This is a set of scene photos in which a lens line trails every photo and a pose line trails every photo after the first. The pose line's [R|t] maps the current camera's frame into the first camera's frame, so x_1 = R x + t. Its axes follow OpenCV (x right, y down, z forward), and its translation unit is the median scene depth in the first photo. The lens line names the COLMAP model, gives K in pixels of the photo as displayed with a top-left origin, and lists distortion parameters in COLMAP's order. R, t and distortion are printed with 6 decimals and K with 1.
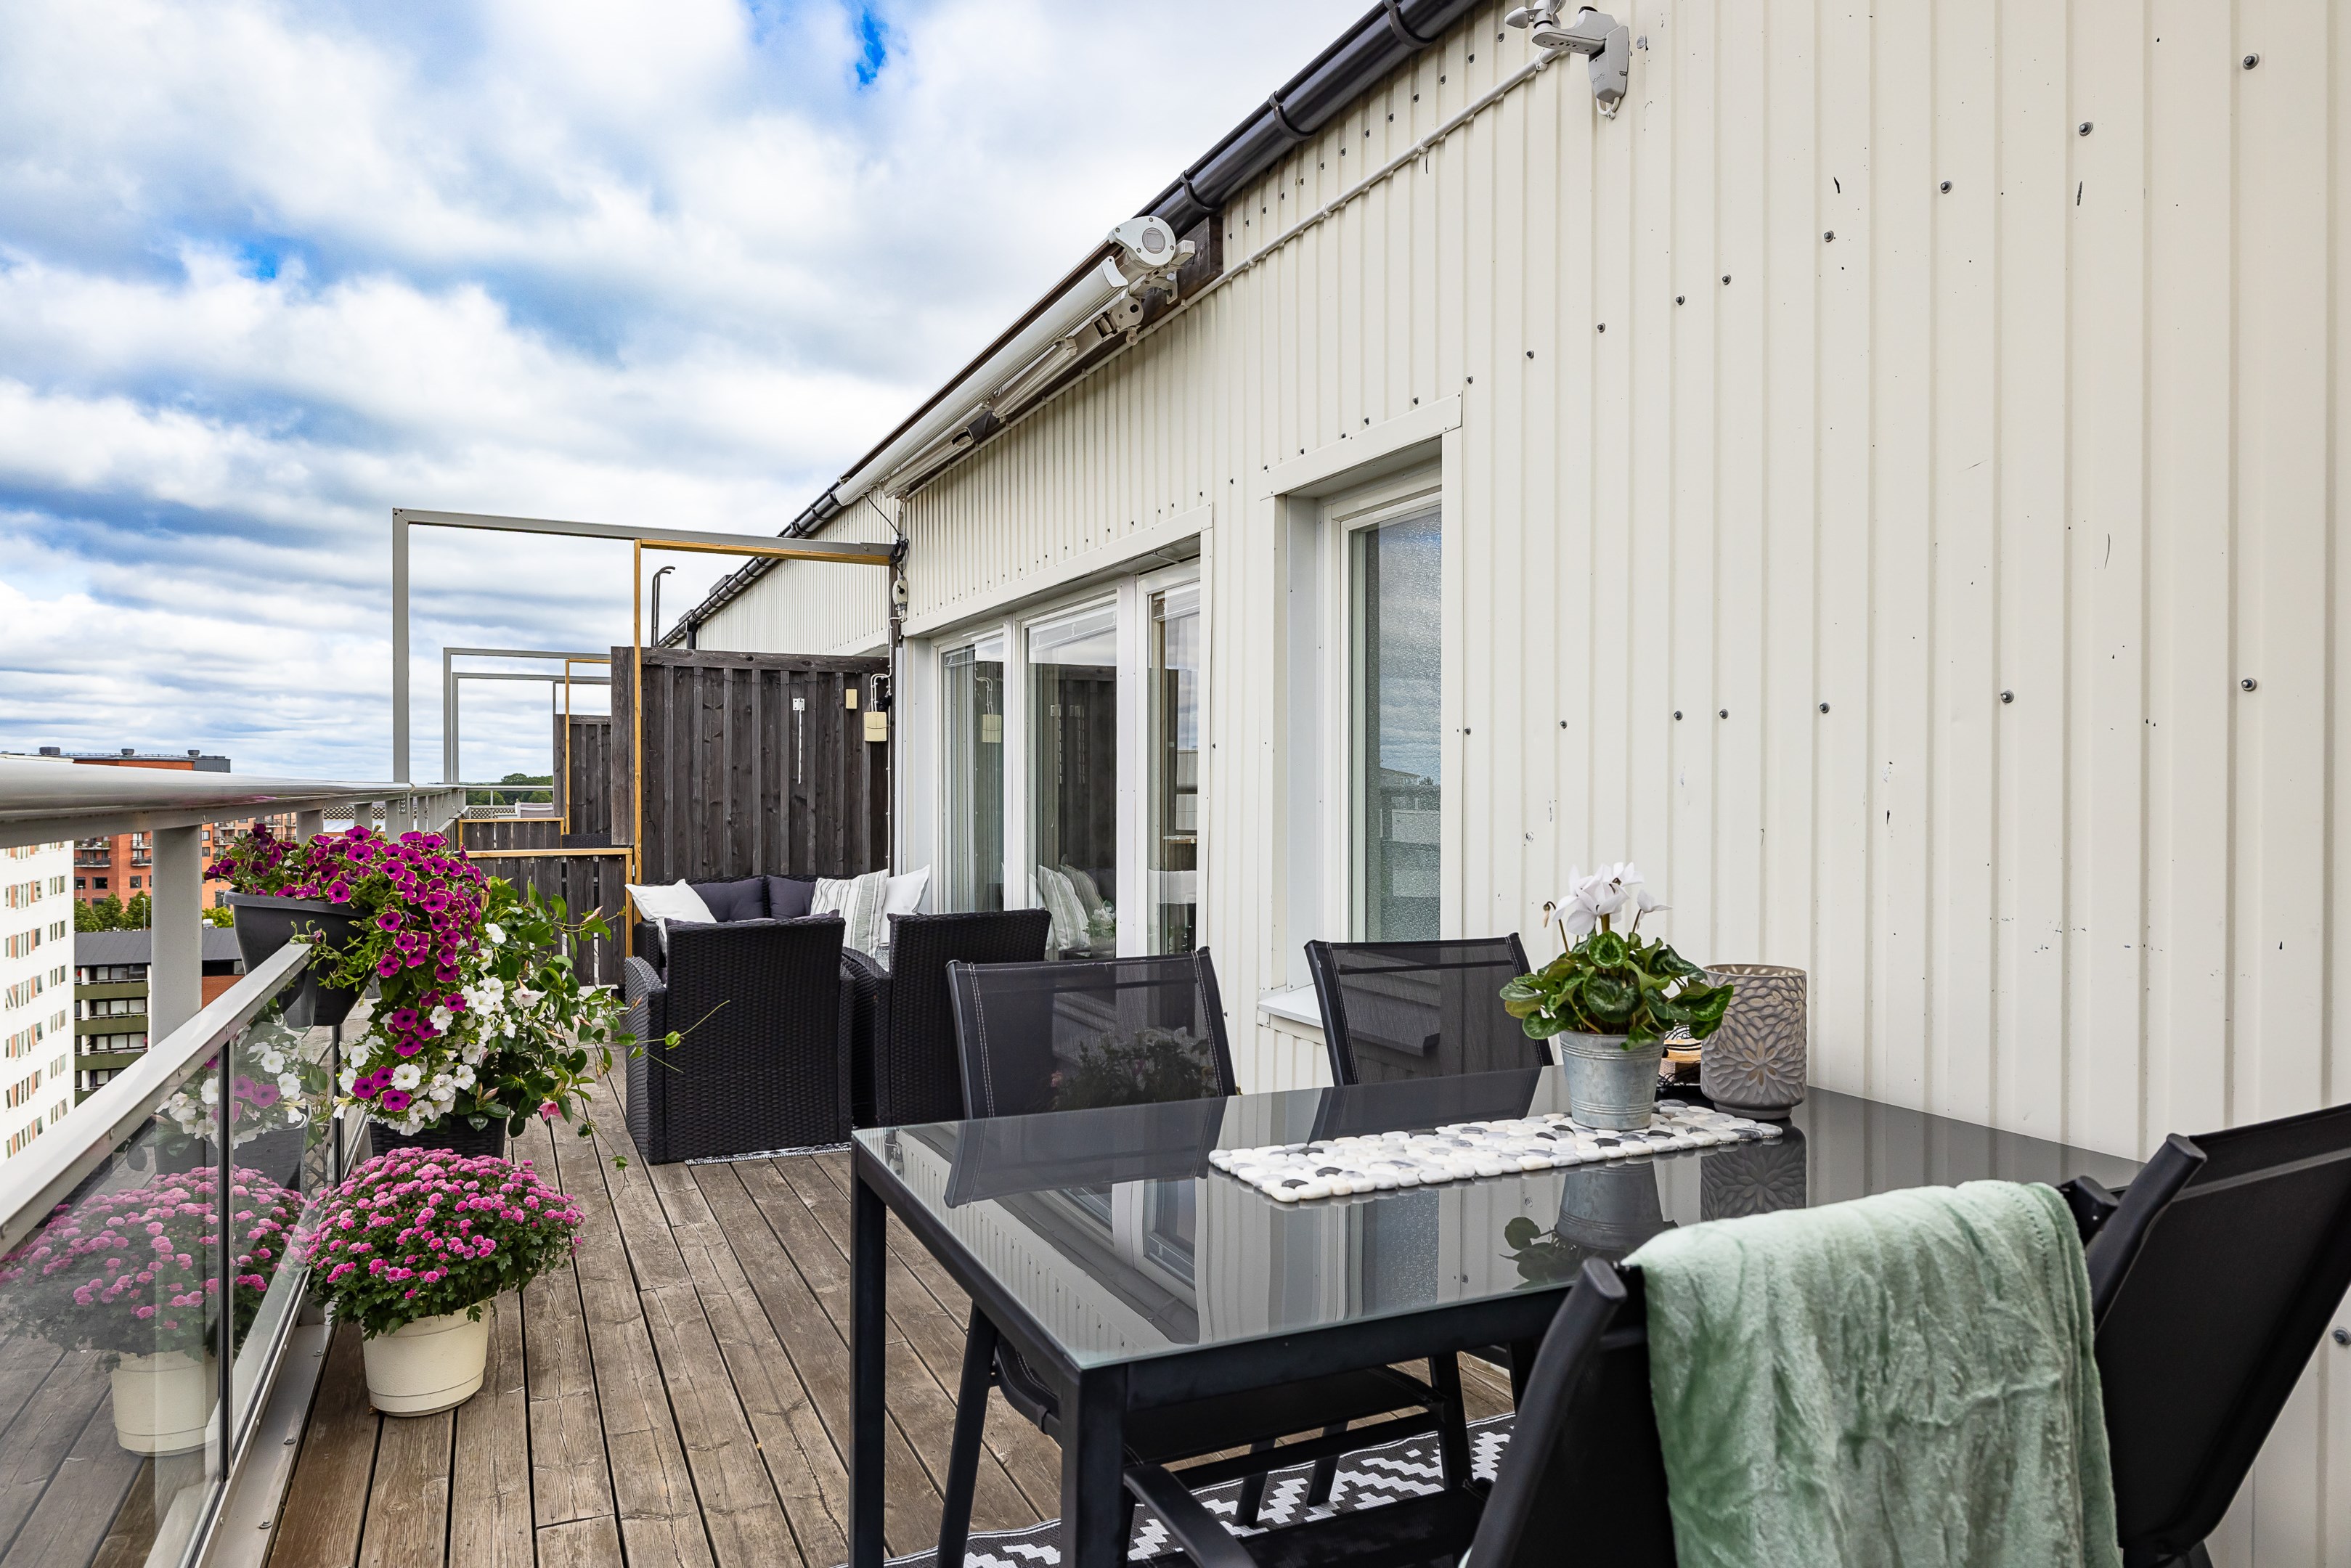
lens RADIAL K [[1444.8, 0, 1170.7], [0, 1444.8, 794.6], [0, 0, 1]] dist [0.005348, 0.001307]
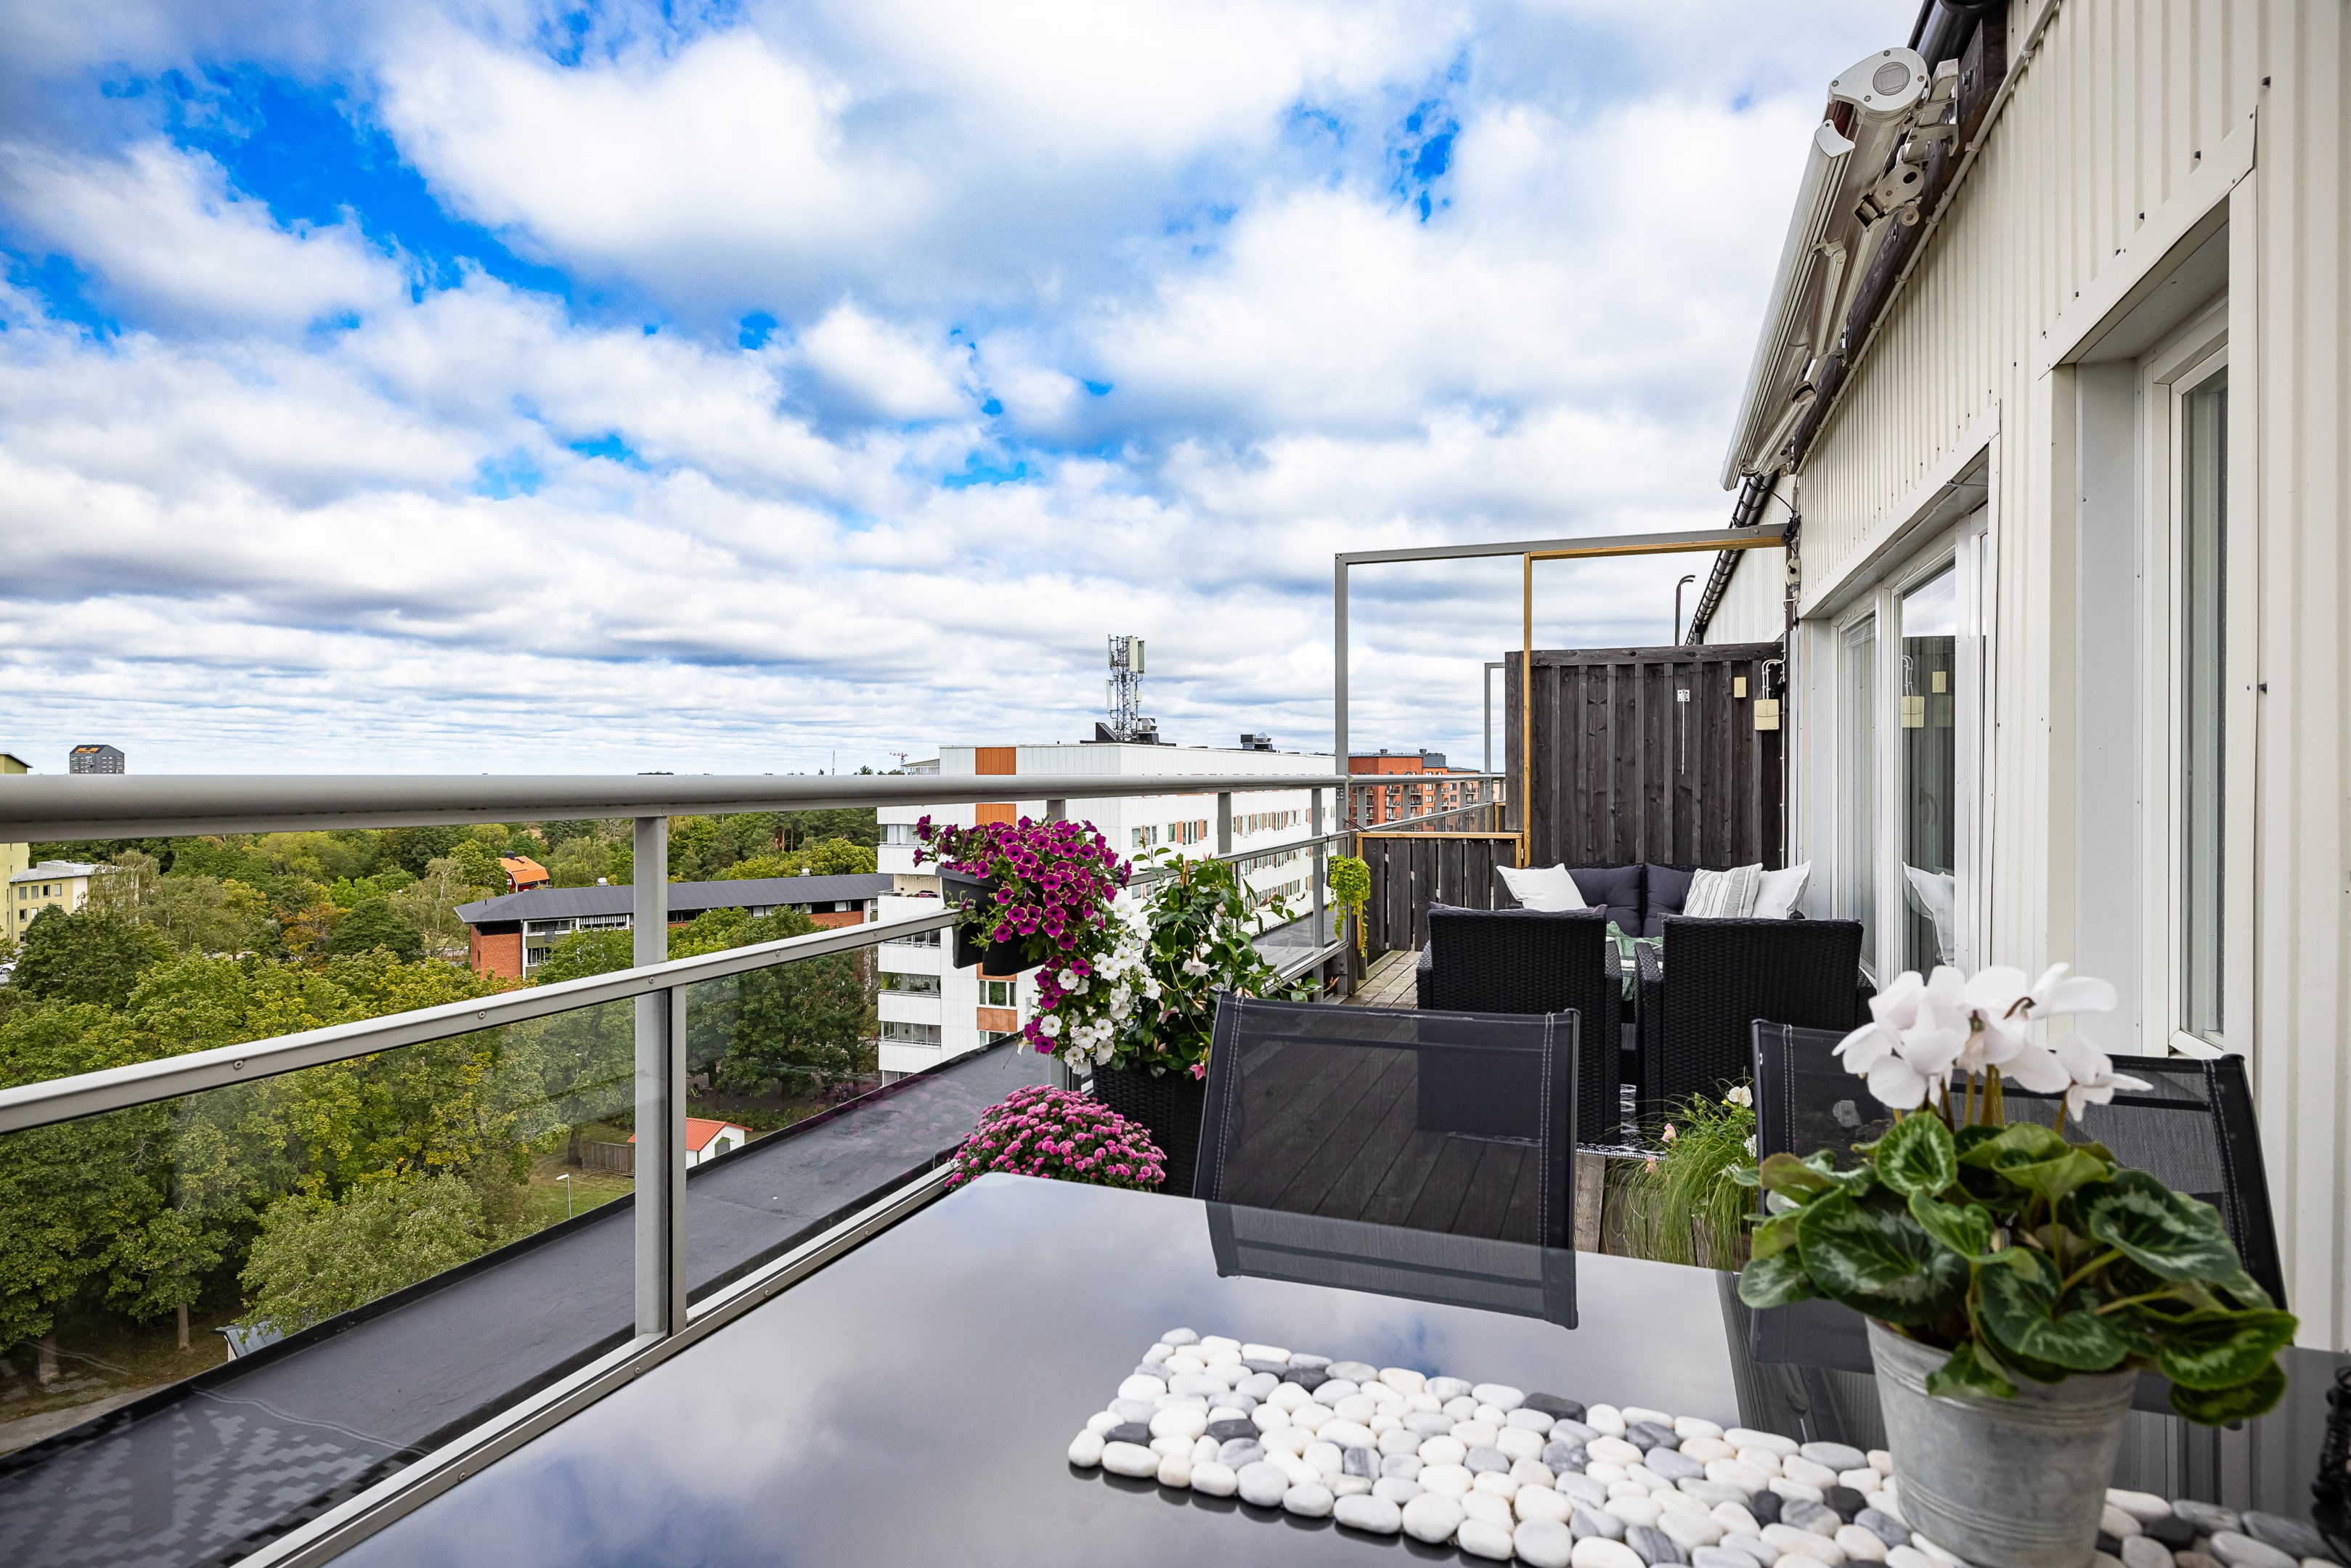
lens RADIAL K [[1228.1, 0, 1176.4], [0, 1228.1, 782.5], [0, 0, 1]] dist [0.002633, -0.001387]
pose [[0.700228, 0.000636, -0.713919, 0.110443], [-0.000040, 1.000000, 0.000852, -0.002543], [0.713920, -0.000568, 0.700227, 0.149778]]
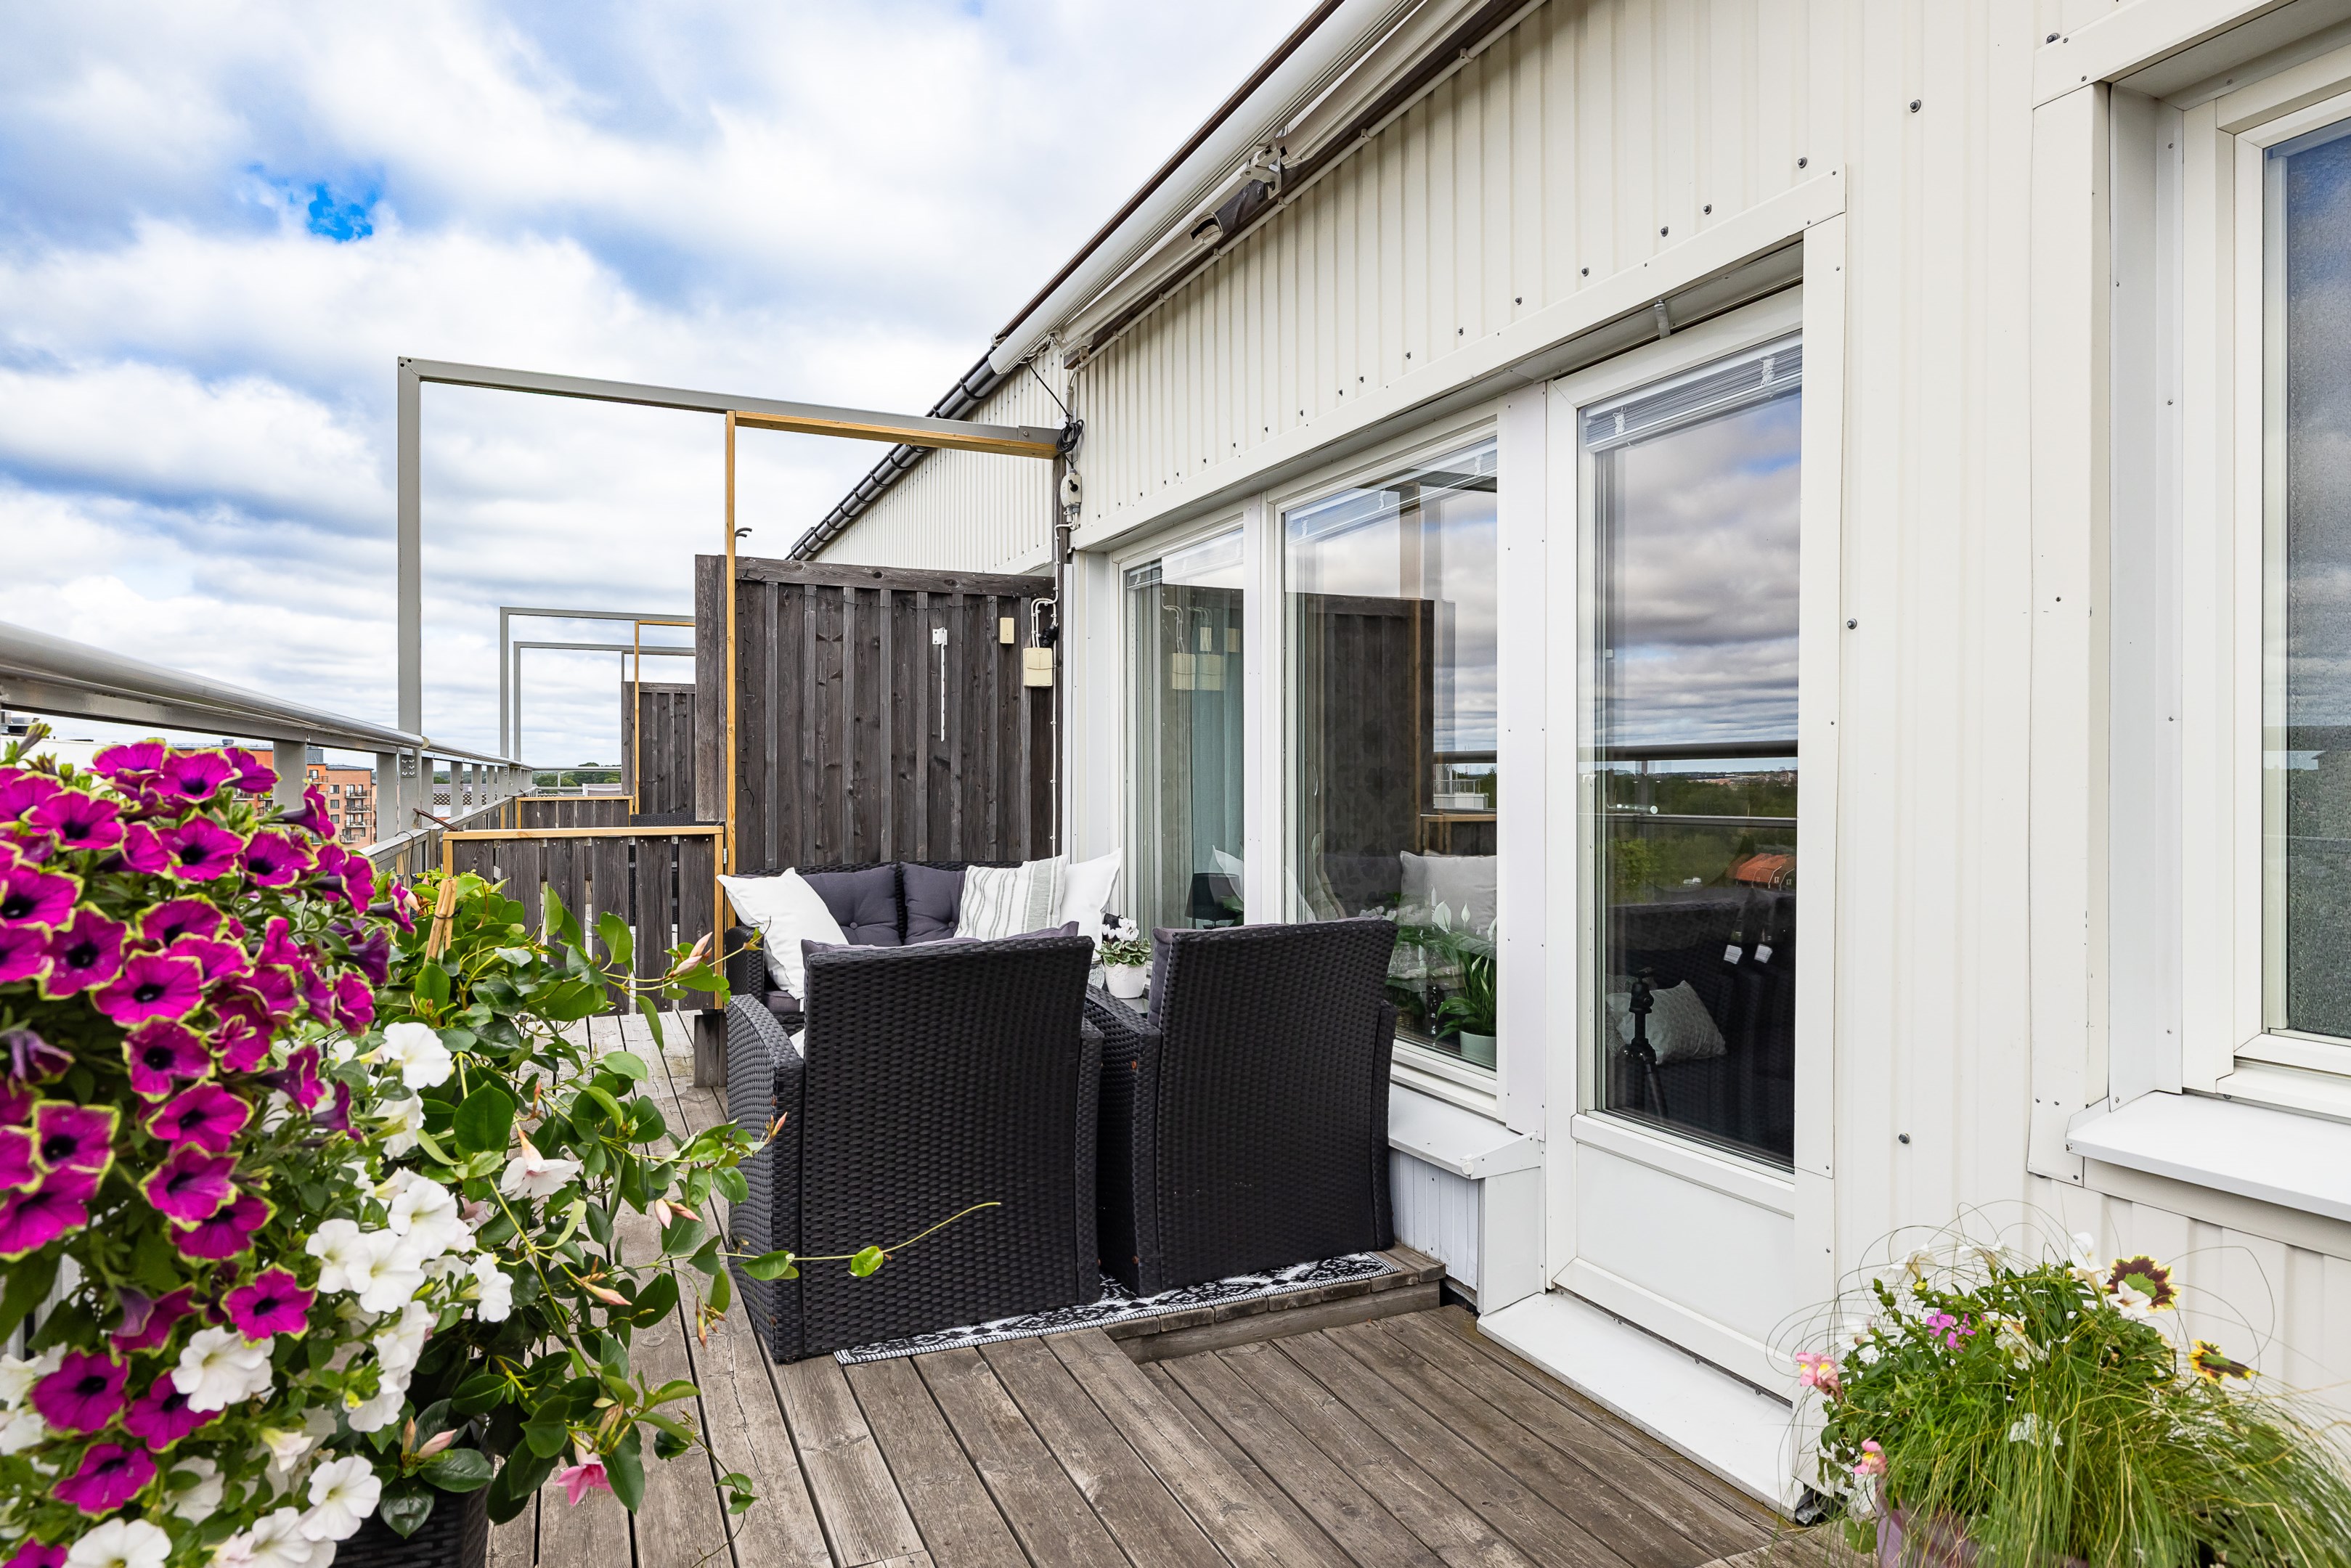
lens RADIAL K [[1361.6, 0, 1178.3], [0, 1361.6, 772.5], [0, 0, 1]] dist [-0.001088, 0.004260]
pose [[0.999861, -0.000412, -0.016638, -0.123592], [0.000293, 0.999974, -0.007177, 0.014373], [0.016641, 0.007171, 0.999836, 0.296333]]
